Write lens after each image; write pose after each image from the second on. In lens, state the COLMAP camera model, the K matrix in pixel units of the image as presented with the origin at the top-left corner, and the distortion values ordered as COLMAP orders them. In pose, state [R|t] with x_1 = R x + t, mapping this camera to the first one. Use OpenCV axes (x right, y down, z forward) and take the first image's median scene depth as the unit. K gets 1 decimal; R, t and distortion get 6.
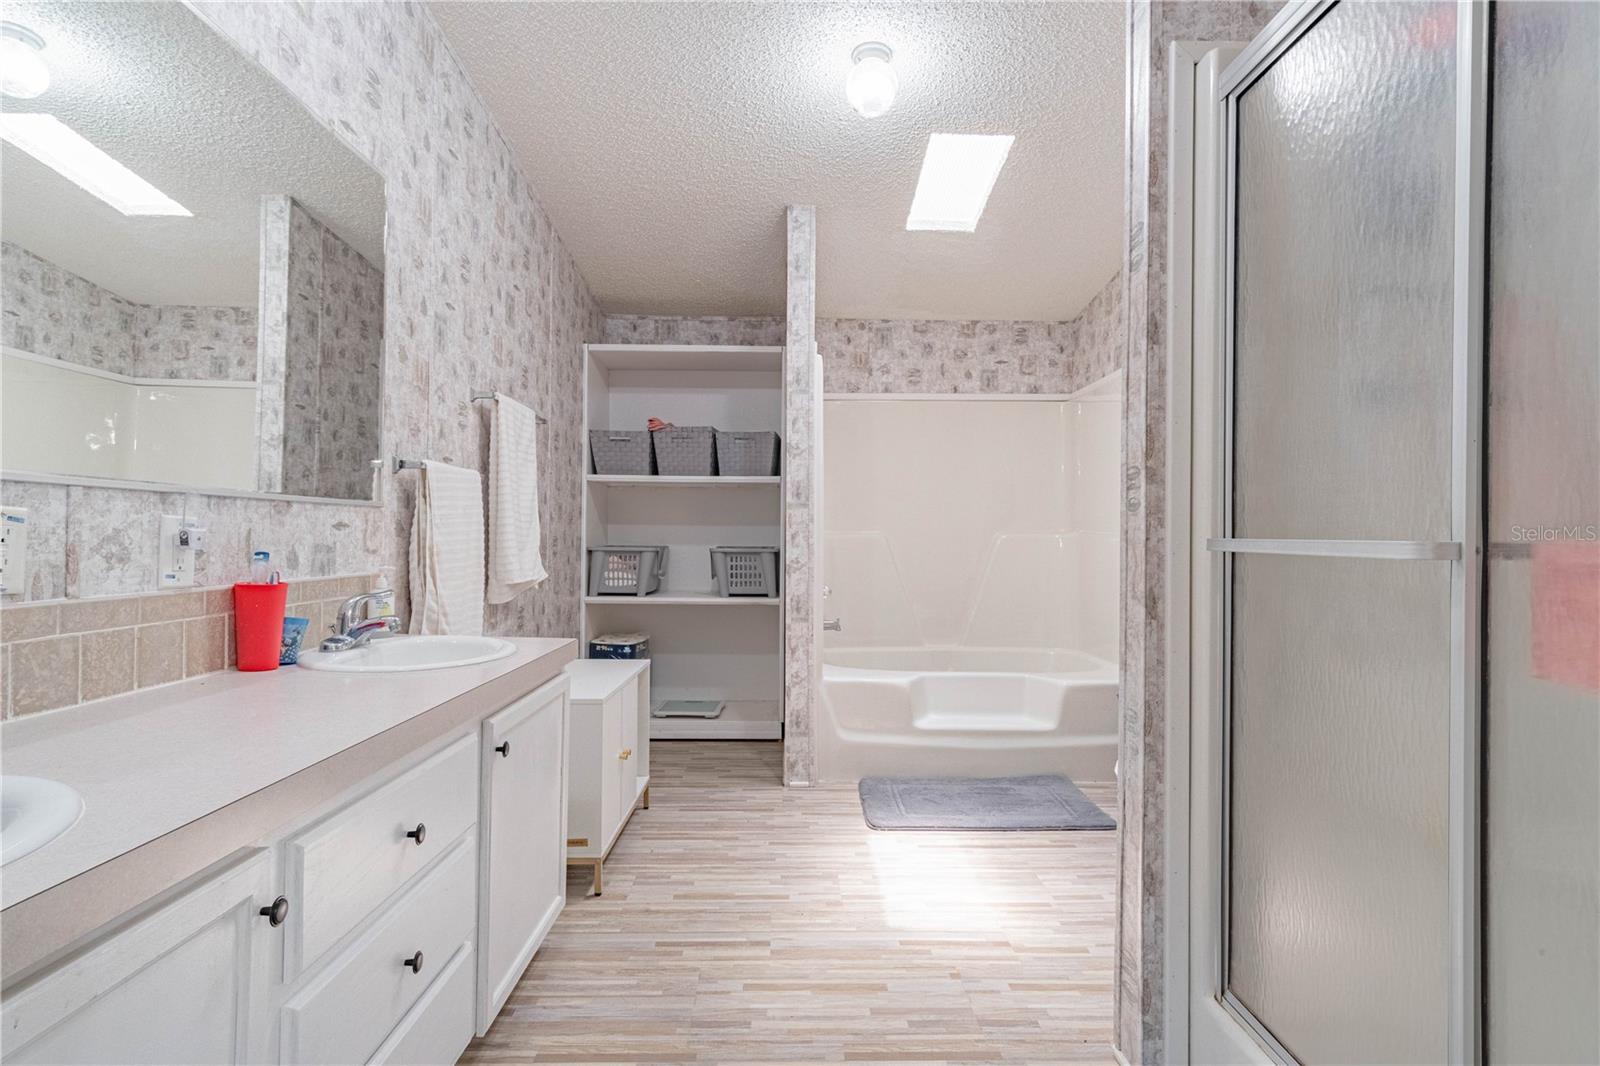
lens RADIAL K [[847.5, 0, 789.2], [0, 847.5, 533.7], [0, 0, 1]] dist [0.004579, 0.000065]
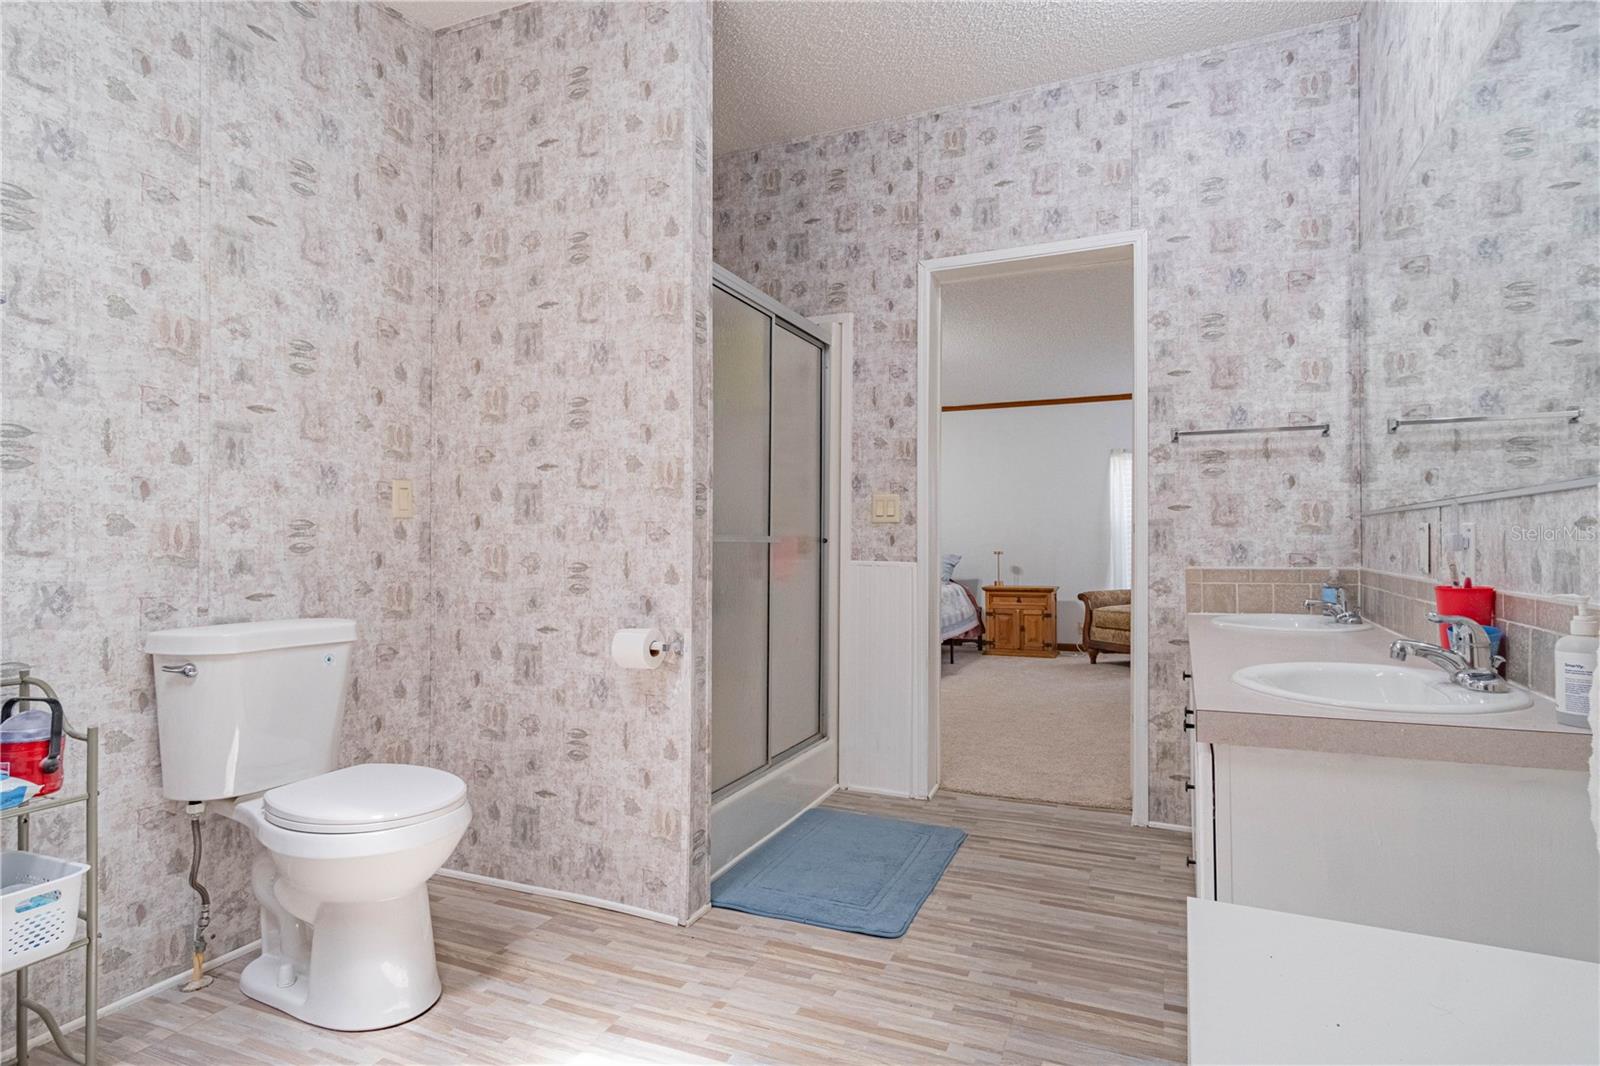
lens RADIAL K [[847.5, 0, 789.2], [0, 847.5, 533.7], [0, 0, 1]] dist [0.004579, 0.000065]
pose [[-0.908549, -0.004106, 0.417757, -0.280675], [-0.008838, 0.999917, -0.009395, 0.010562], [-0.417684, -0.012228, -0.908510, 1.943161]]
